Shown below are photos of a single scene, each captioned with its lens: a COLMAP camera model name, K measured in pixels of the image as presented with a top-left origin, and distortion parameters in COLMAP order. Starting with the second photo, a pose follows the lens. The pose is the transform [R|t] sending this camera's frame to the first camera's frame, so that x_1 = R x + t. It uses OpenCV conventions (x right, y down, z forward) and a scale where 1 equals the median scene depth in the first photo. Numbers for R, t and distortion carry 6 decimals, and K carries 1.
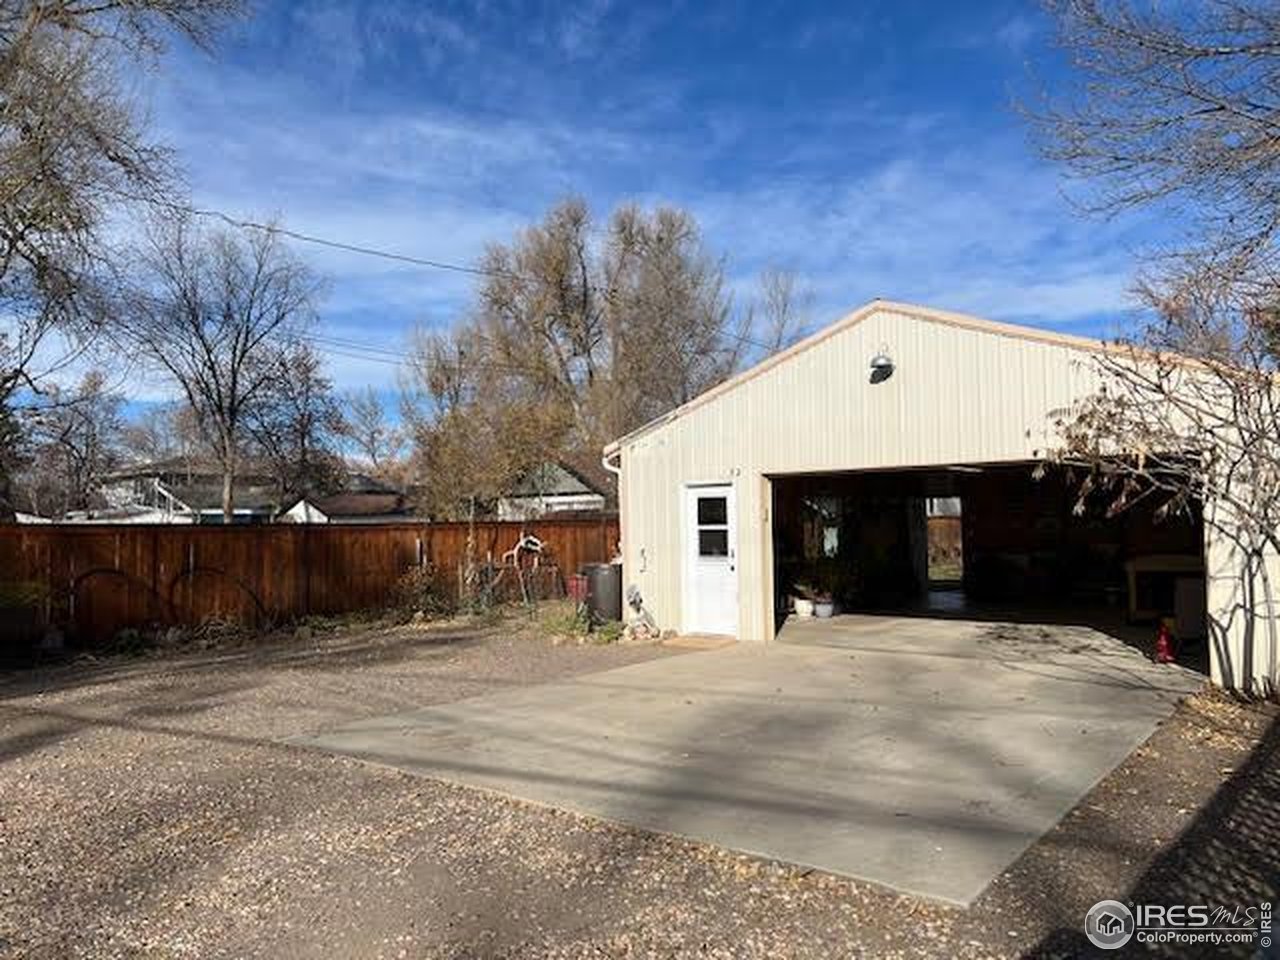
lens RADIAL K [[999.4, 0, 640.0], [0, 999.4, 480.0], [0, 0, 1]] dist [0.082370, -0.119789]
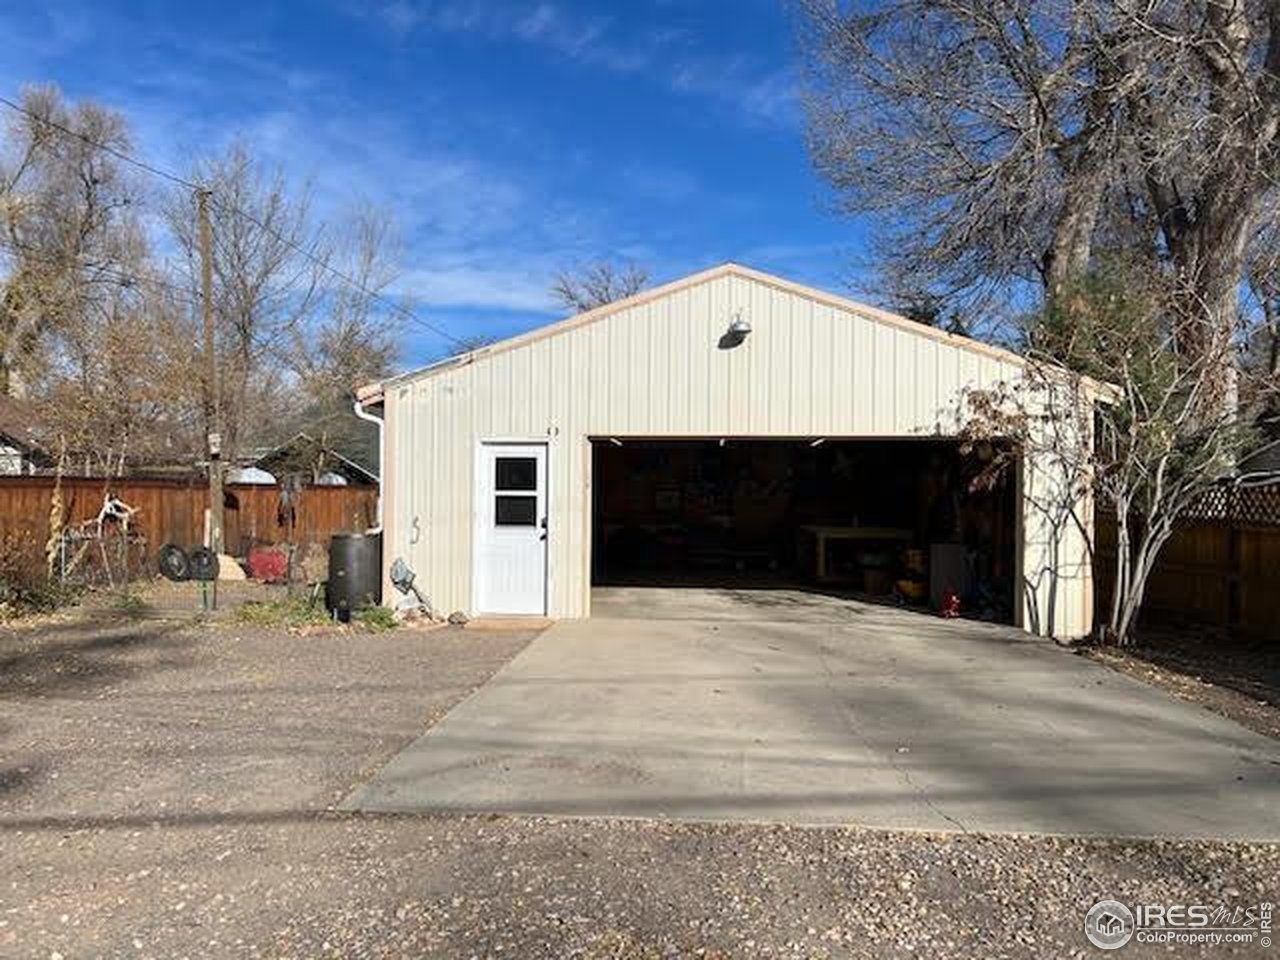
lens RADIAL K [[999.4, 0, 640.0], [0, 999.4, 480.0], [0, 0, 1]] dist [0.082370, -0.119789]
pose [[0.802565, 0.032175, 0.595696, -0.374398], [-0.048183, 0.998778, 0.010969, 0.022229], [-0.594615, -0.037505, 0.803135, 0.244937]]
